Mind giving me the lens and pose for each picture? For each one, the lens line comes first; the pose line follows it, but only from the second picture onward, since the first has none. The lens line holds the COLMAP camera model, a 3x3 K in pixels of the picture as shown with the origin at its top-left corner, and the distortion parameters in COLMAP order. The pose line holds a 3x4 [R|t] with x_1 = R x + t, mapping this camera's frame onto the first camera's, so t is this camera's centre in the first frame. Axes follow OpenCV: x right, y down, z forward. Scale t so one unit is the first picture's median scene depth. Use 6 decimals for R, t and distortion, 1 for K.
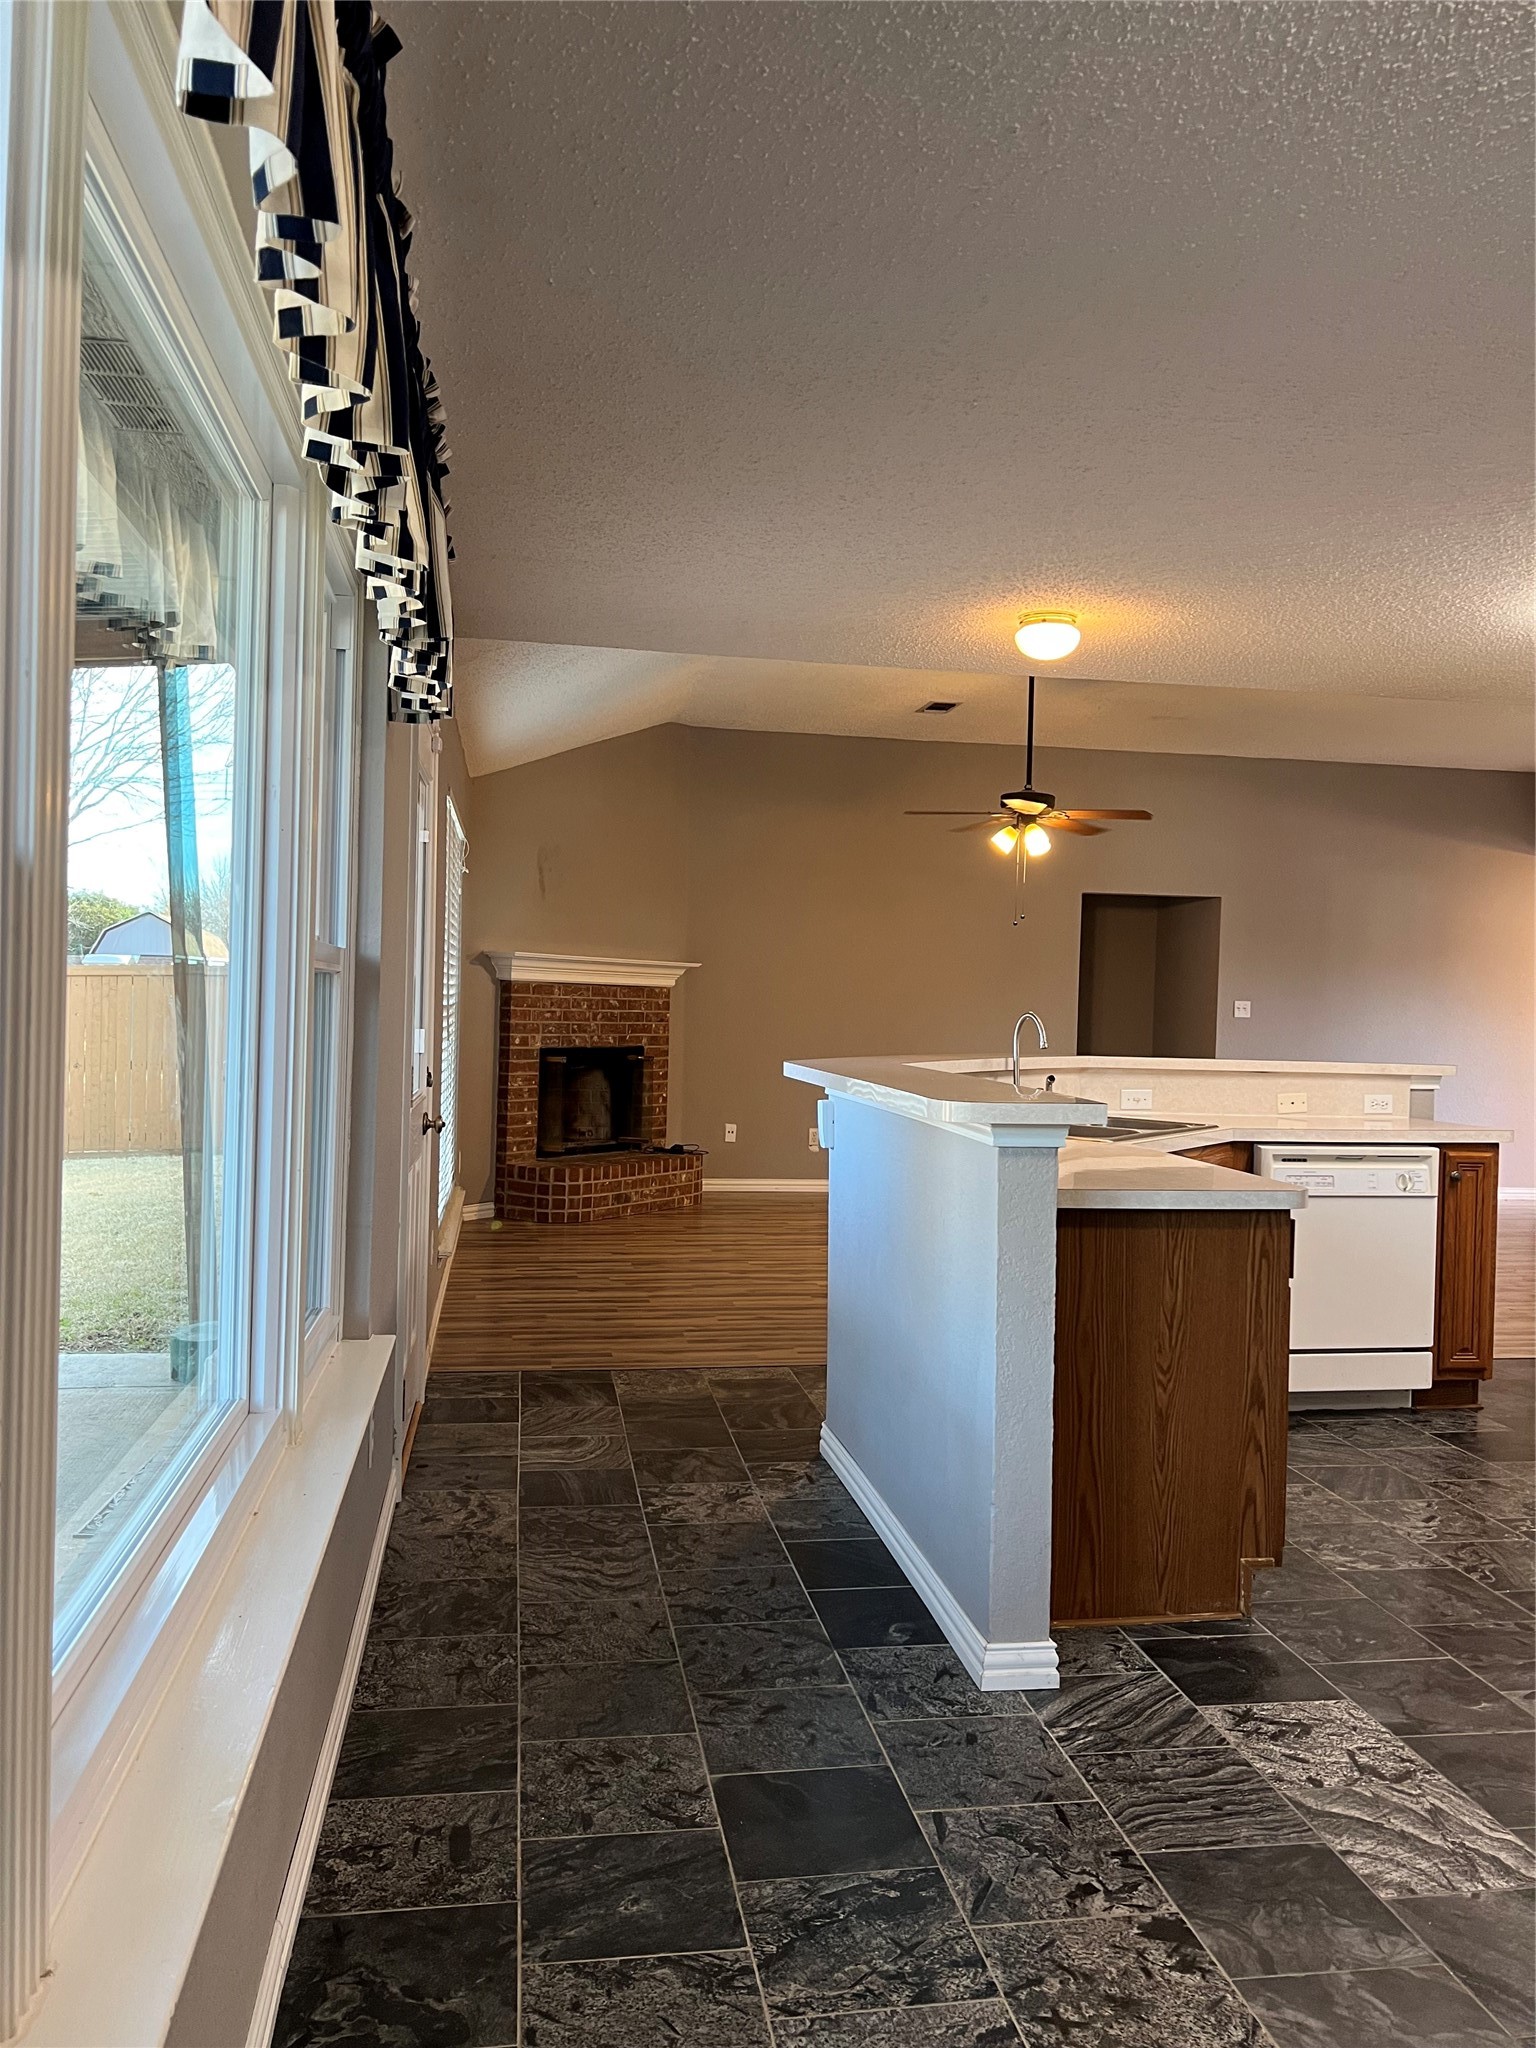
lens RADIAL K [[1541.2, 0, 780.7], [0, 1541.2, 1035.9], [0, 0, 1]] dist [0.058498, -0.069604]
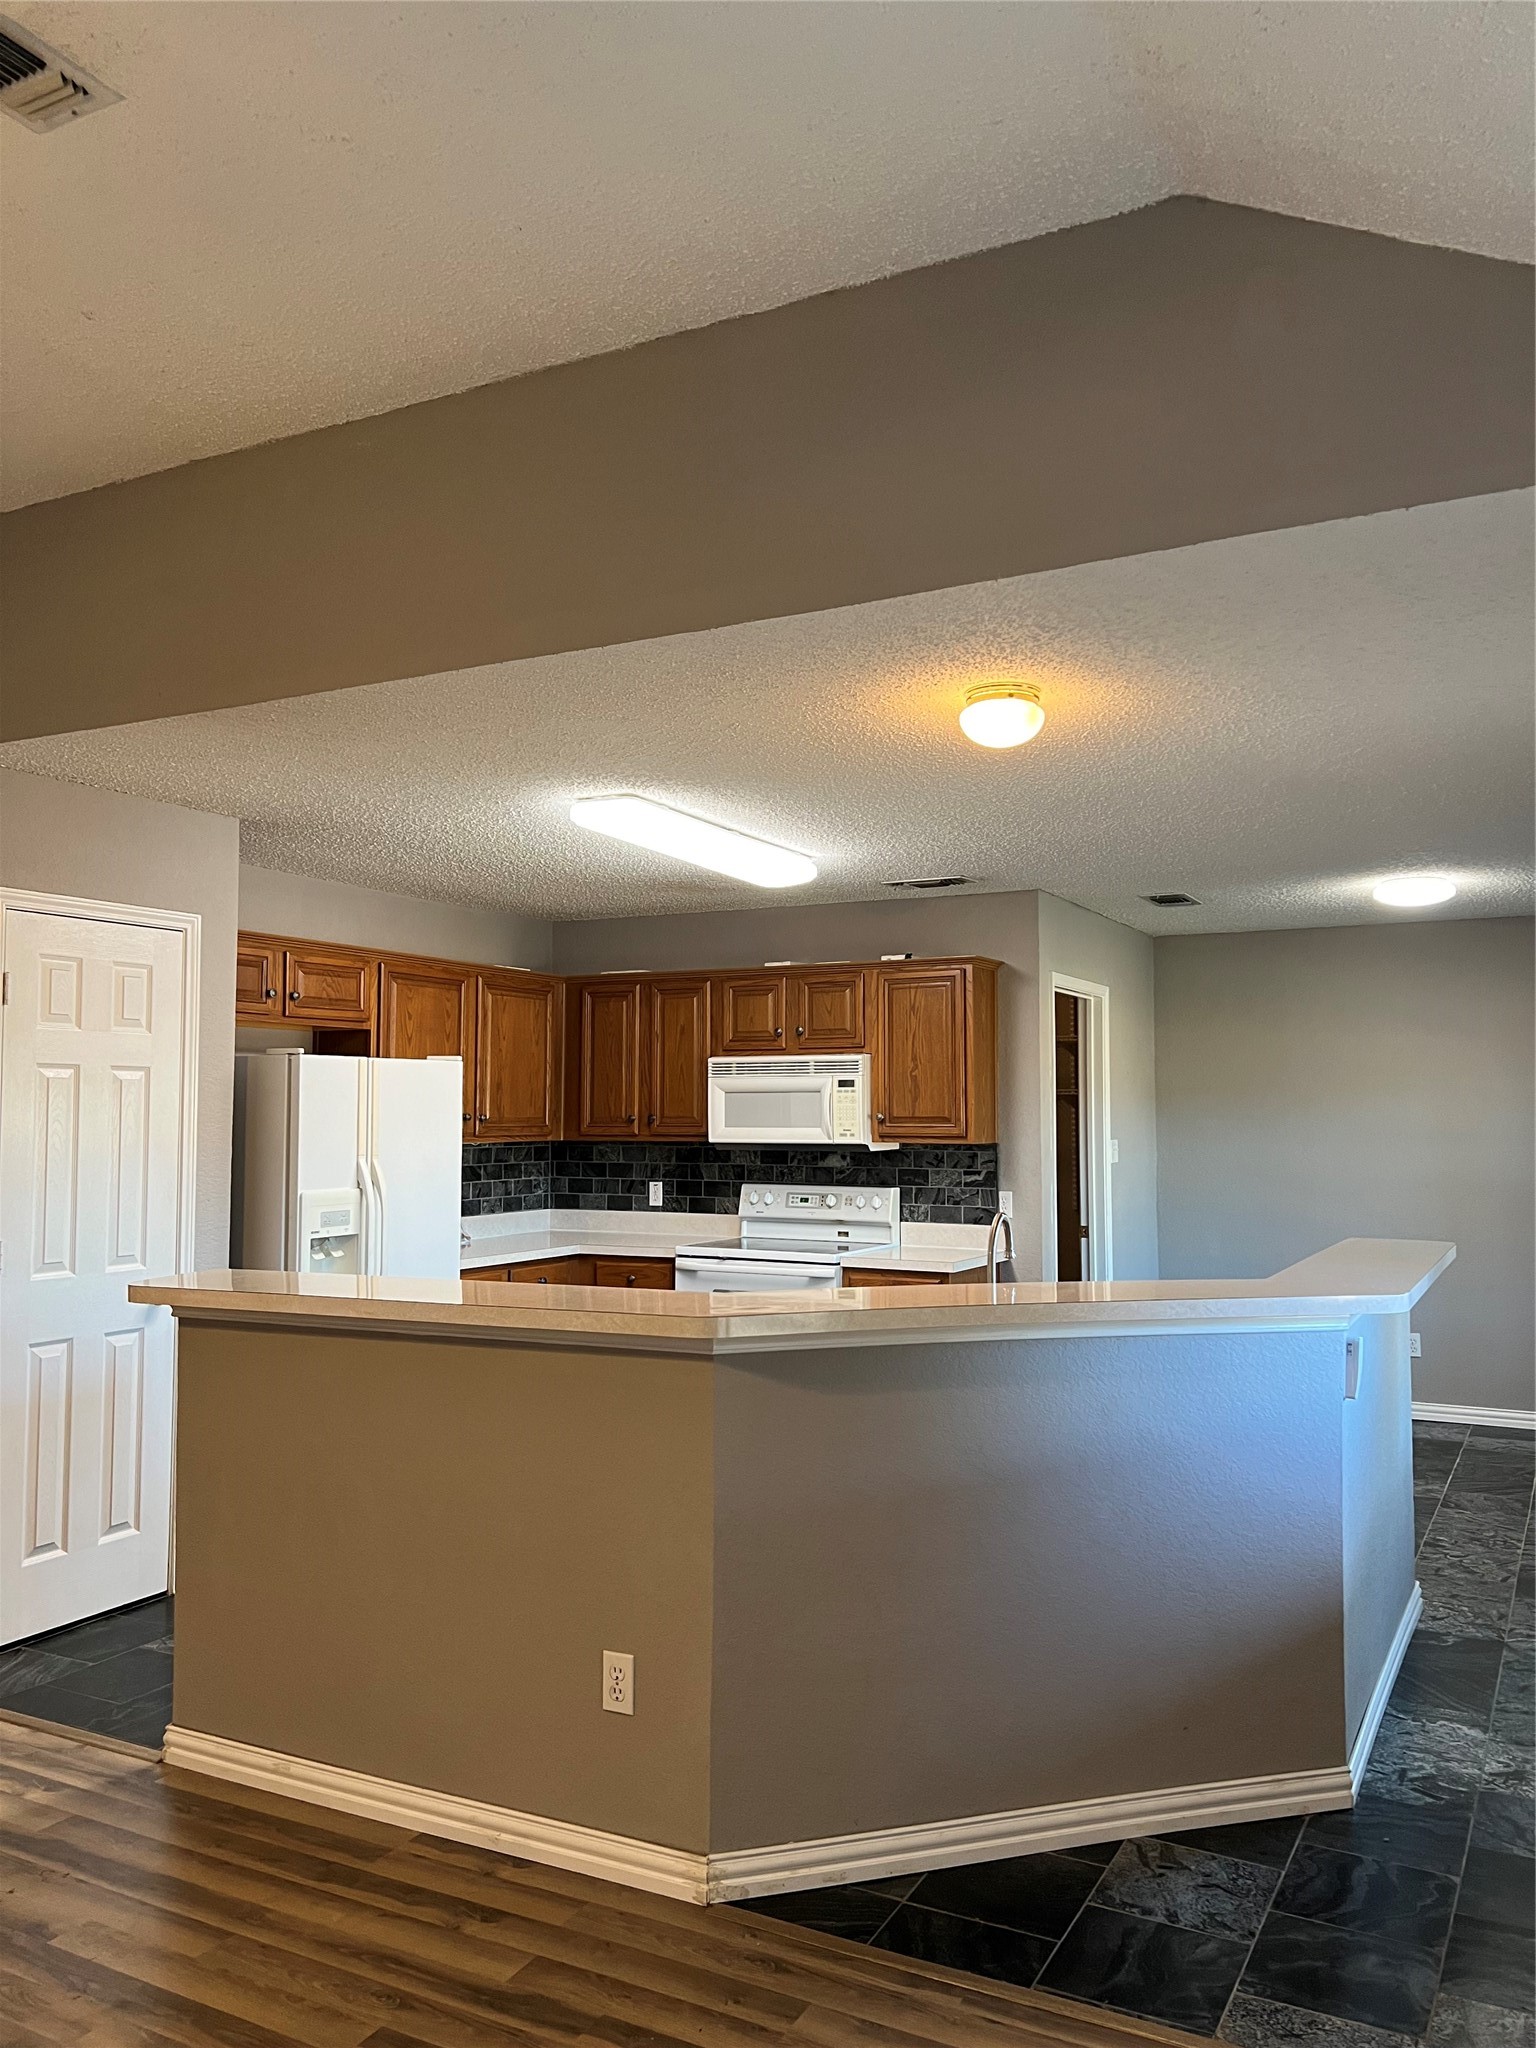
lens RADIAL K [[1541.2, 0, 793.7], [0, 1541.2, 1022.3], [0, 0, 1]] dist [0.058498, -0.069604]
pose [[-0.798449, 0.007836, 0.602012, -0.258479], [-0.010070, 0.999602, -0.026367, -0.107957], [-0.601979, -0.027115, -0.798052, 2.119701]]
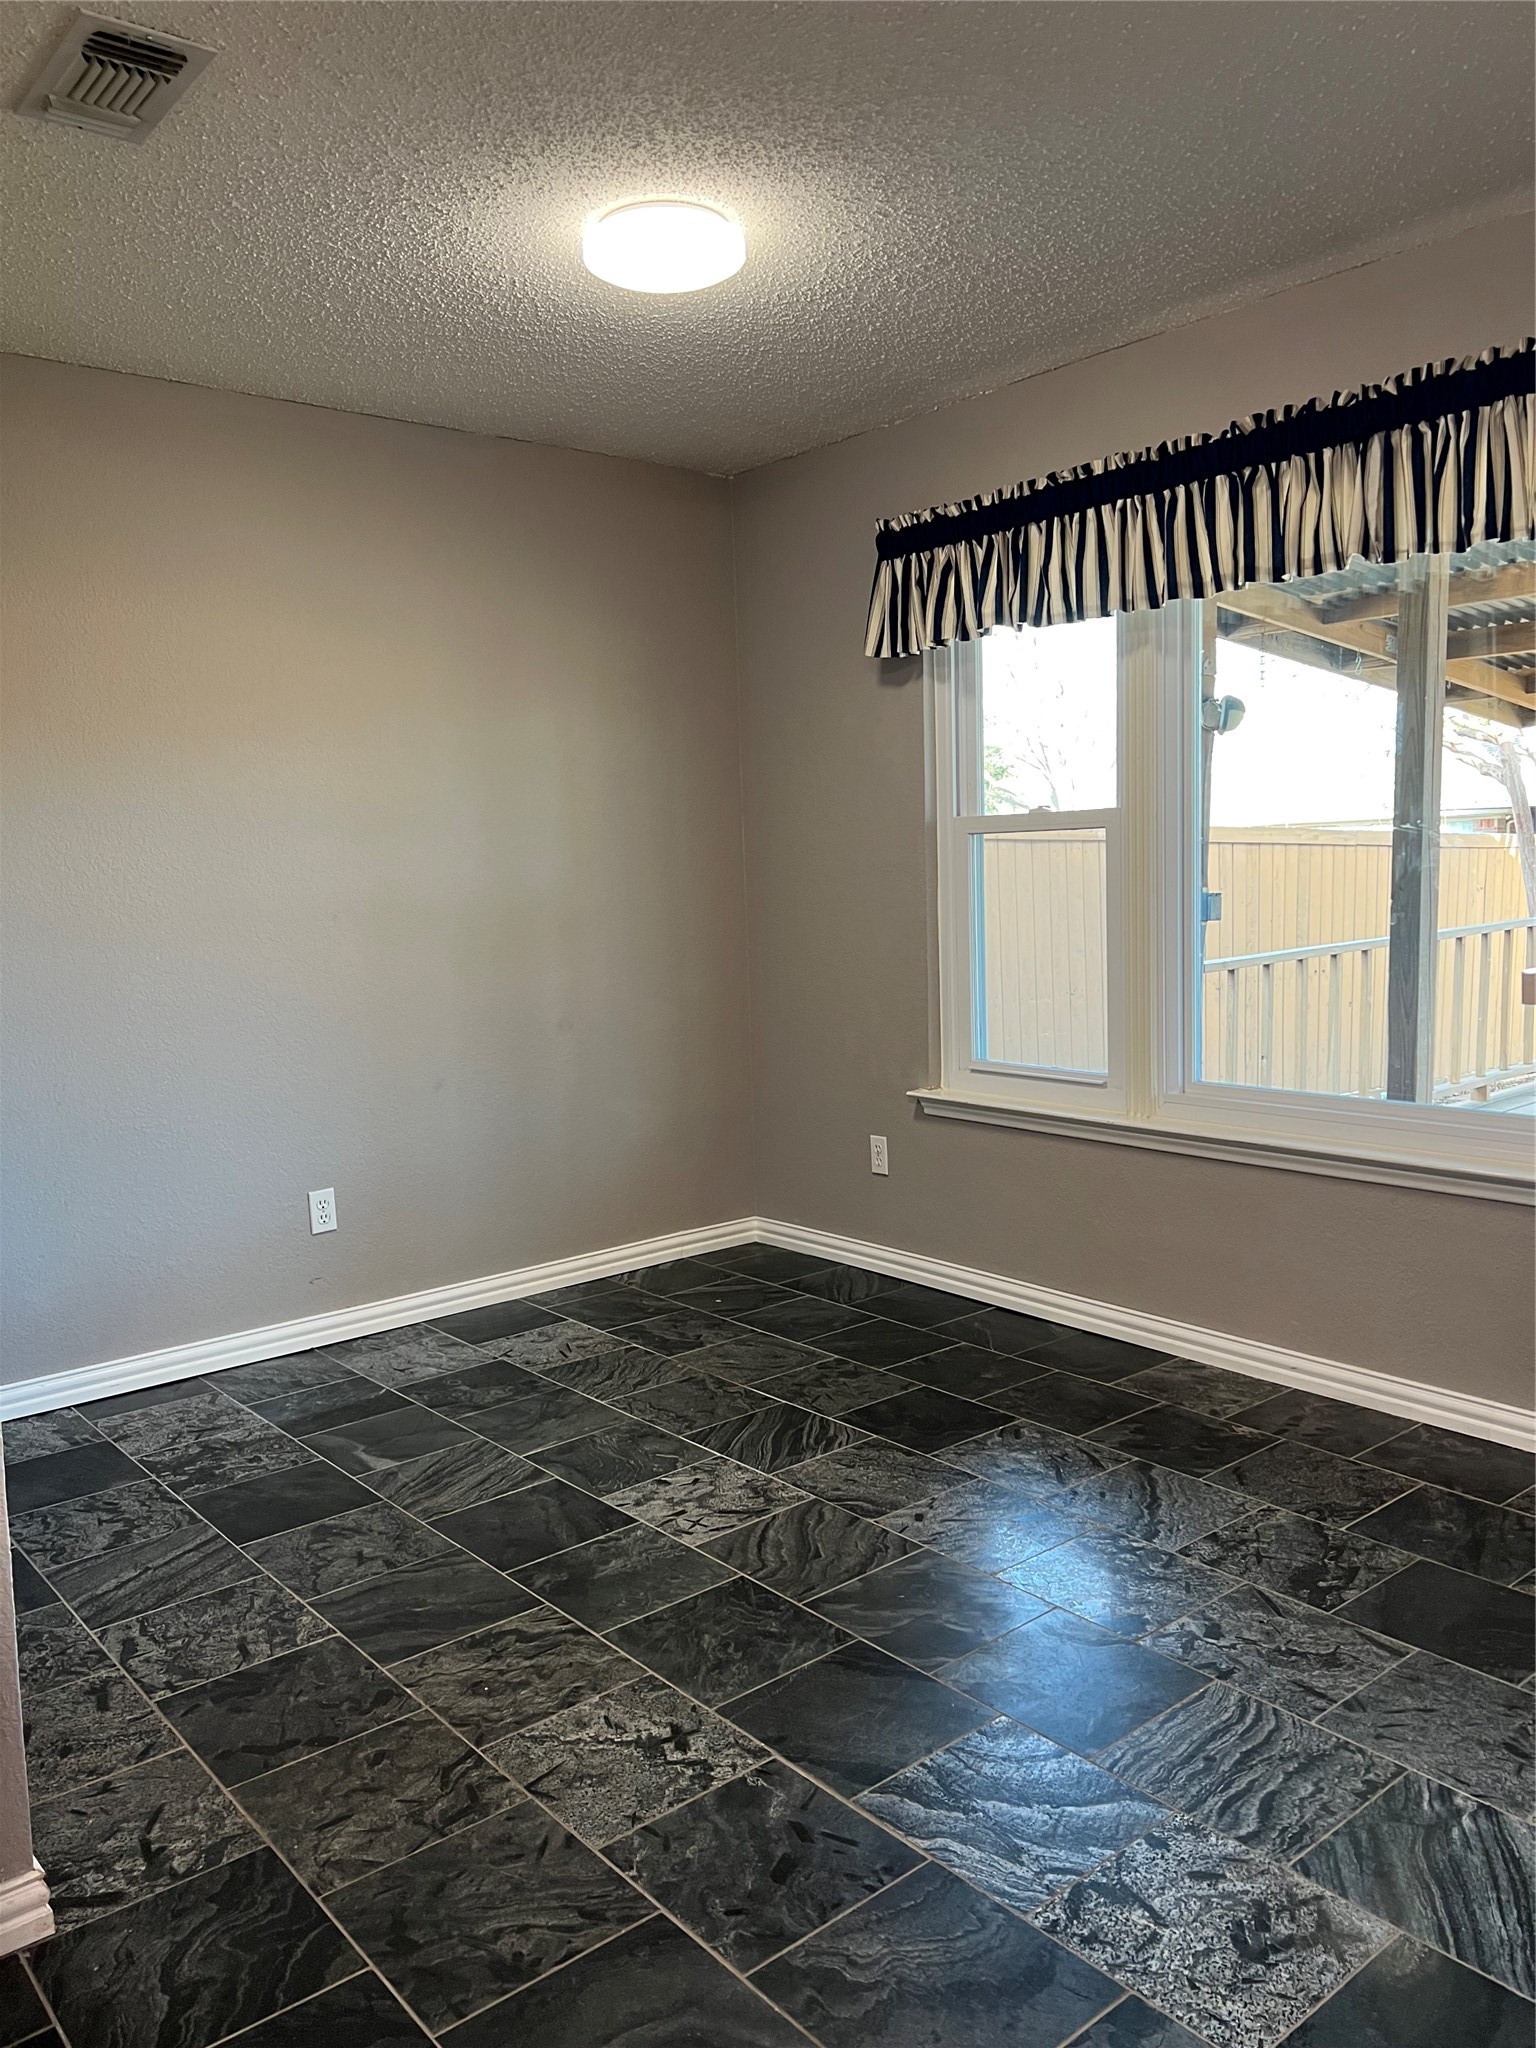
lens RADIAL K [[1541.2, 0, 796.1], [0, 1541.2, 1030.1], [0, 0, 1]] dist [0.058498, -0.069604]
pose [[-0.858728, 0.053450, -0.509637, 0.604799], [-0.006190, 0.993391, 0.114615, -0.001698], [0.512394, 0.101578, -0.852721, 1.067132]]
